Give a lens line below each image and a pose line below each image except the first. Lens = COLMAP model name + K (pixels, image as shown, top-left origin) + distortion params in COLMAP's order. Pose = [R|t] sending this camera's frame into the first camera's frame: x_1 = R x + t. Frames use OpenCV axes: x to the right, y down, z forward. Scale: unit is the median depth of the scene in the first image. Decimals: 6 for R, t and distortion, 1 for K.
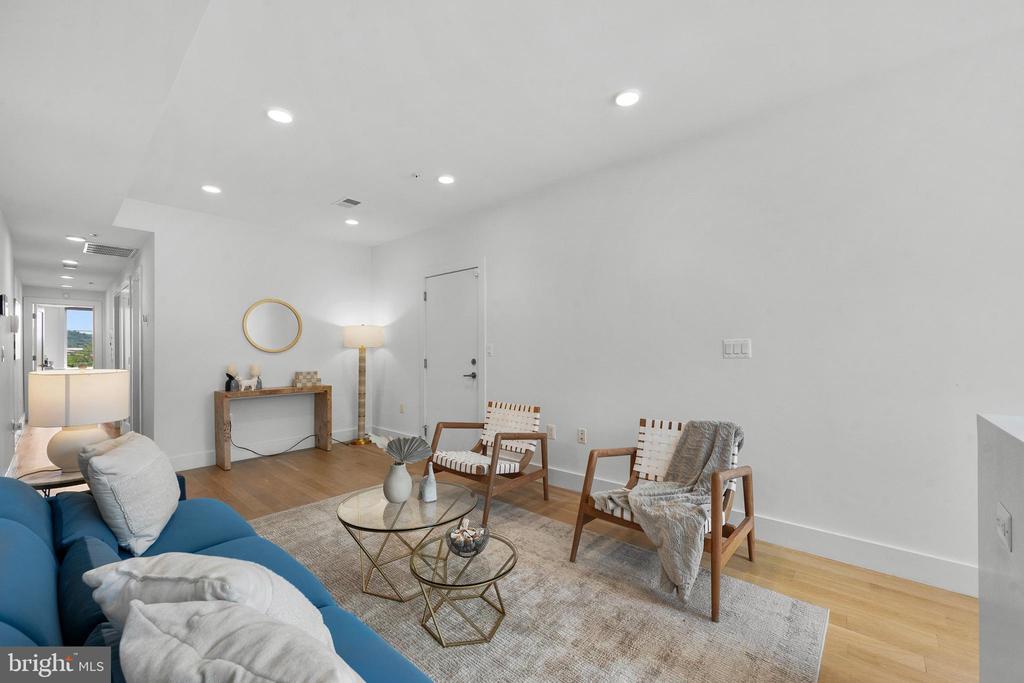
lens RADIAL K [[409.5, 0, 518.2], [0, 409.5, 350.9], [0, 0, 1]] dist [0.002105, -0.005043]
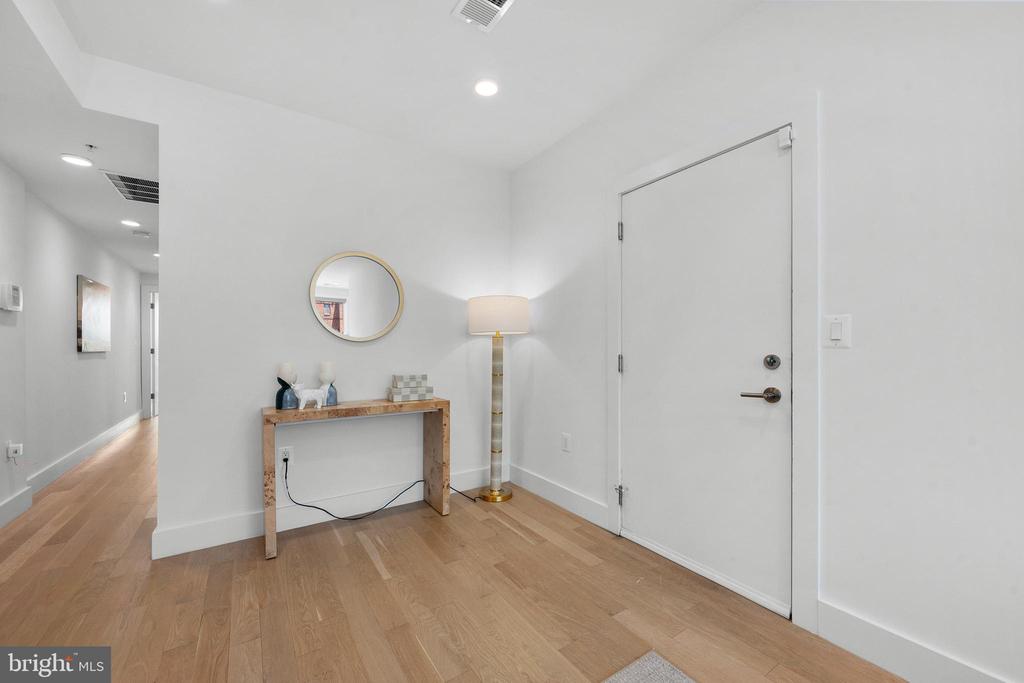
lens RADIAL K [[397.2, 0, 509.5], [0, 397.2, 347.0], [0, 0, 1]] dist [-0.000413, -0.000146]
pose [[0.962416, 0.001721, -0.271573, -0.228526], [-0.003063, 0.999985, -0.004517, 0.012989], [0.271561, 0.005179, 0.962407, 0.496789]]
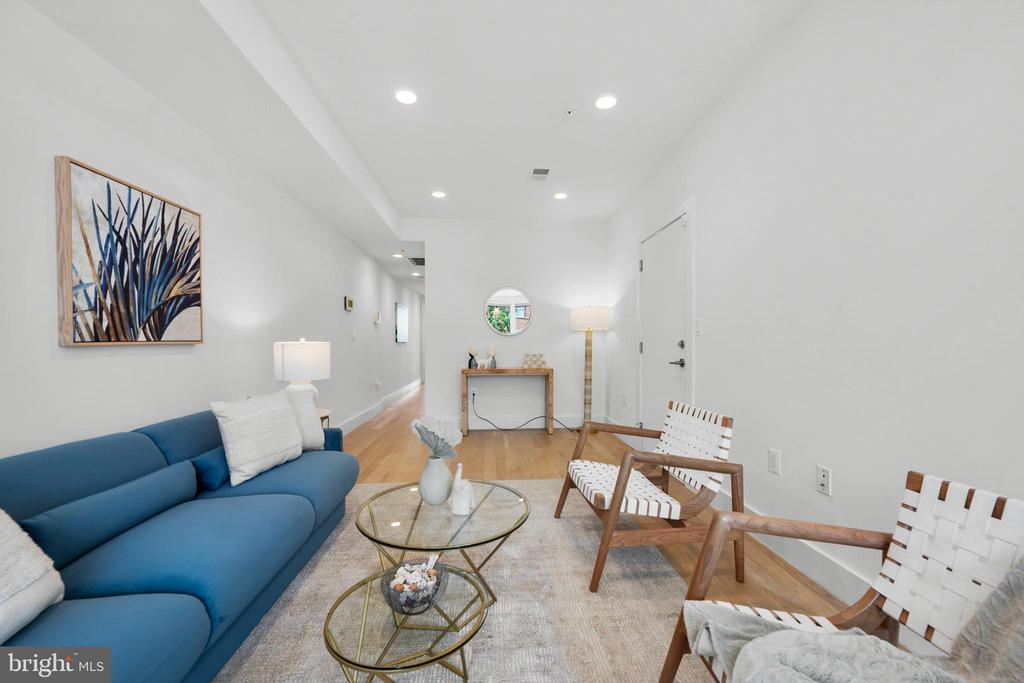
lens RADIAL K [[407.3, 0, 517.8], [0, 407.3, 346.6], [0, 0, 1]] dist [0.002629, 0.000448]
pose [[0.701438, 0.009605, -0.712666, 0.185366], [-0.003335, 0.999942, 0.010194, 0.021875], [0.712723, -0.004774, 0.701429, 0.253269]]
